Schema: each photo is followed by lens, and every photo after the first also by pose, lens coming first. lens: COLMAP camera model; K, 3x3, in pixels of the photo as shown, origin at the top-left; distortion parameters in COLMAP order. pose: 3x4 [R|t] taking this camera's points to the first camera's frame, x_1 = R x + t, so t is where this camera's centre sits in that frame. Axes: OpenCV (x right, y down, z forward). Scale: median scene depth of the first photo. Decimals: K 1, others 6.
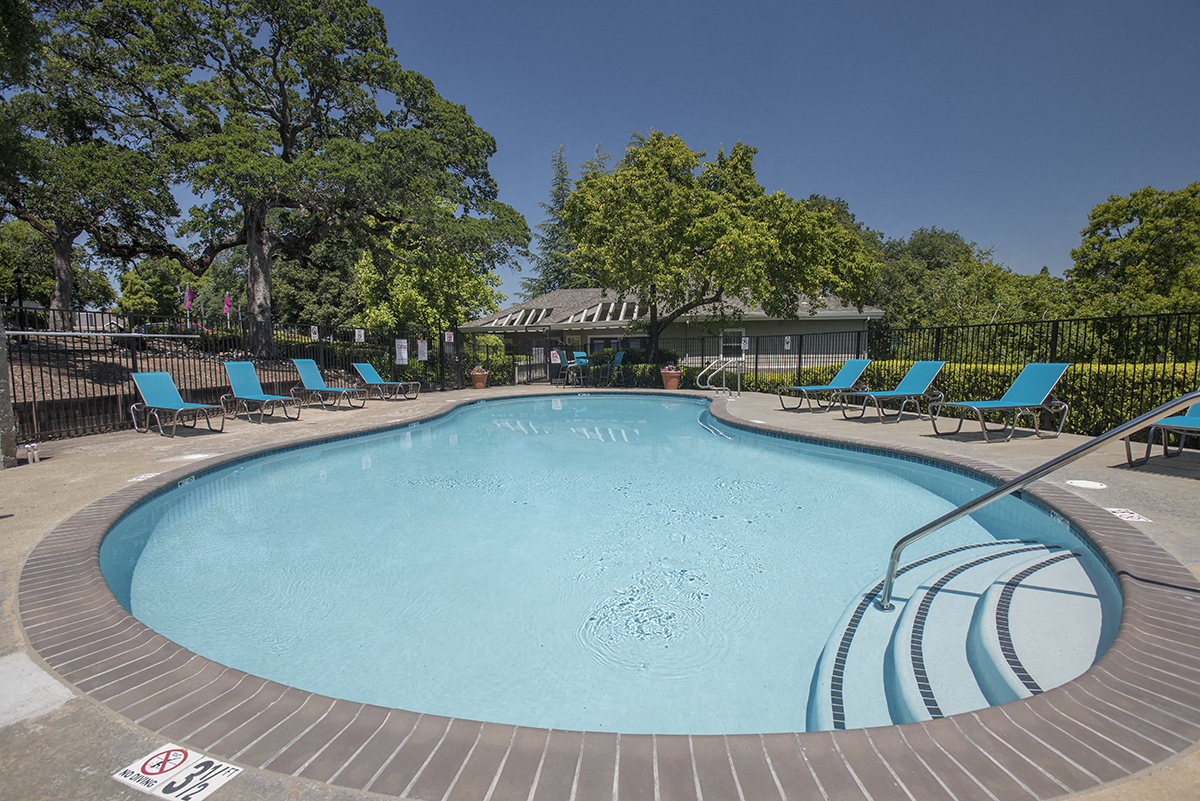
lens RADIAL K [[592.3, 0, 600.0], [0, 592.3, 400.5], [0, 0, 1]] dist [-0.080709, 0.046921]
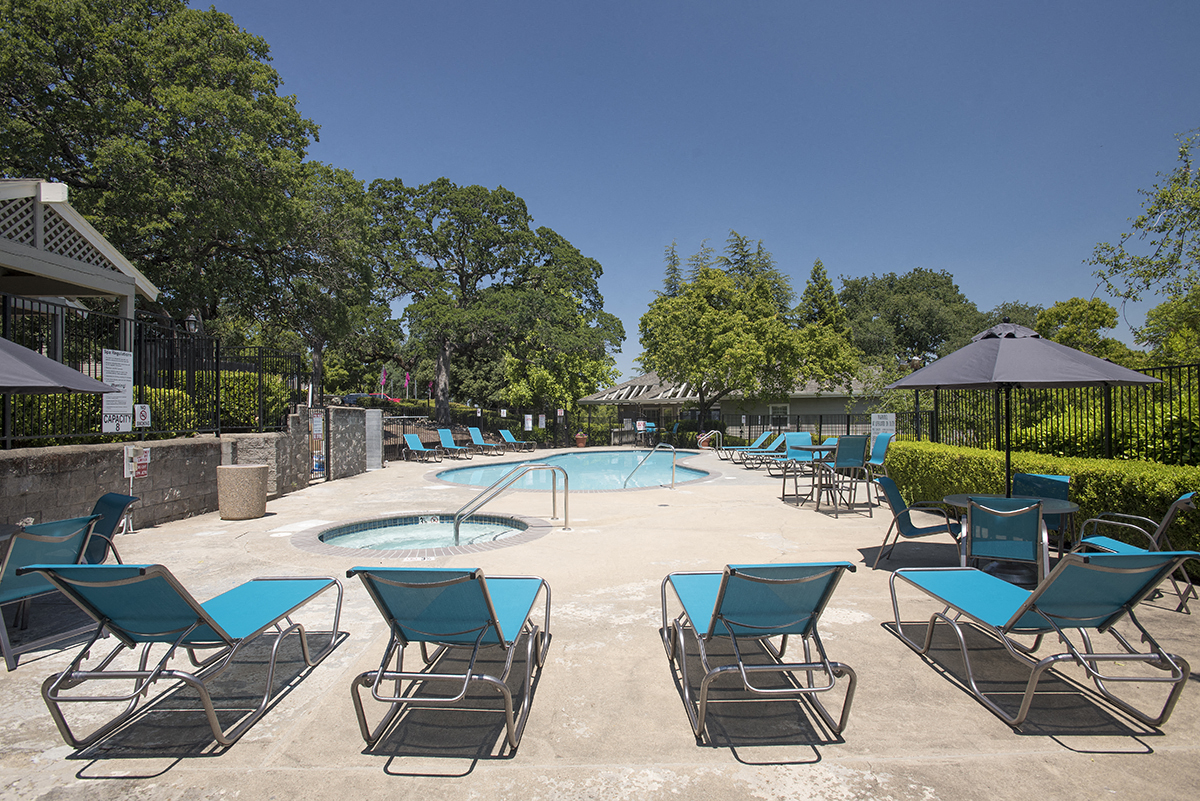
lens RADIAL K [[642.5, 0, 597.1], [0, 642.5, 385.1], [0, 0, 1]] dist [-0.003788, -0.000137]
pose [[0.969928, -0.005774, -0.243322, 0.222568], [-0.024976, 0.992080, -0.123100, 0.021850], [0.242106, 0.125475, 0.962102, -0.537339]]
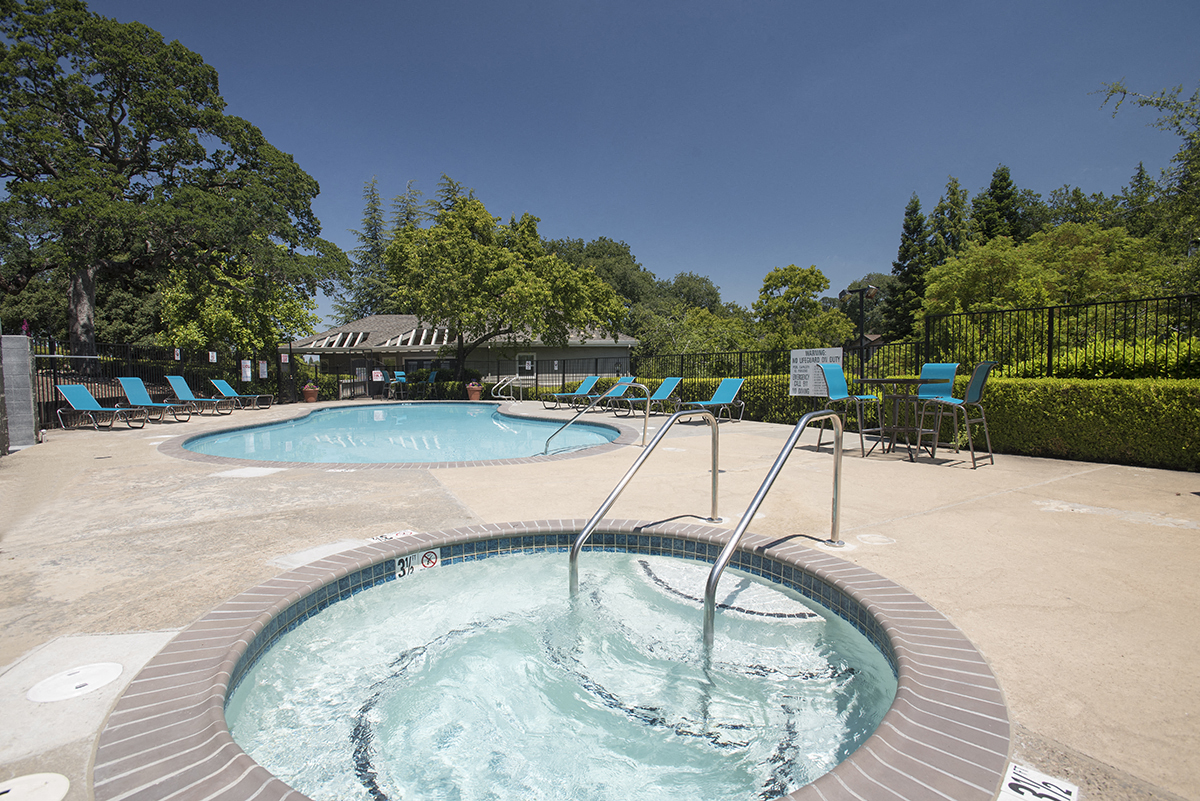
lens RADIAL K [[592.3, 0, 600.0], [0, 592.3, 400.5], [0, 0, 1]] dist [-0.080709, 0.046921]
pose [[0.949927, -0.009867, 0.312317, -0.020044], [0.020360, 0.999332, -0.030356, 0.023231], [-0.311809, 0.035195, 0.949493, -0.279893]]
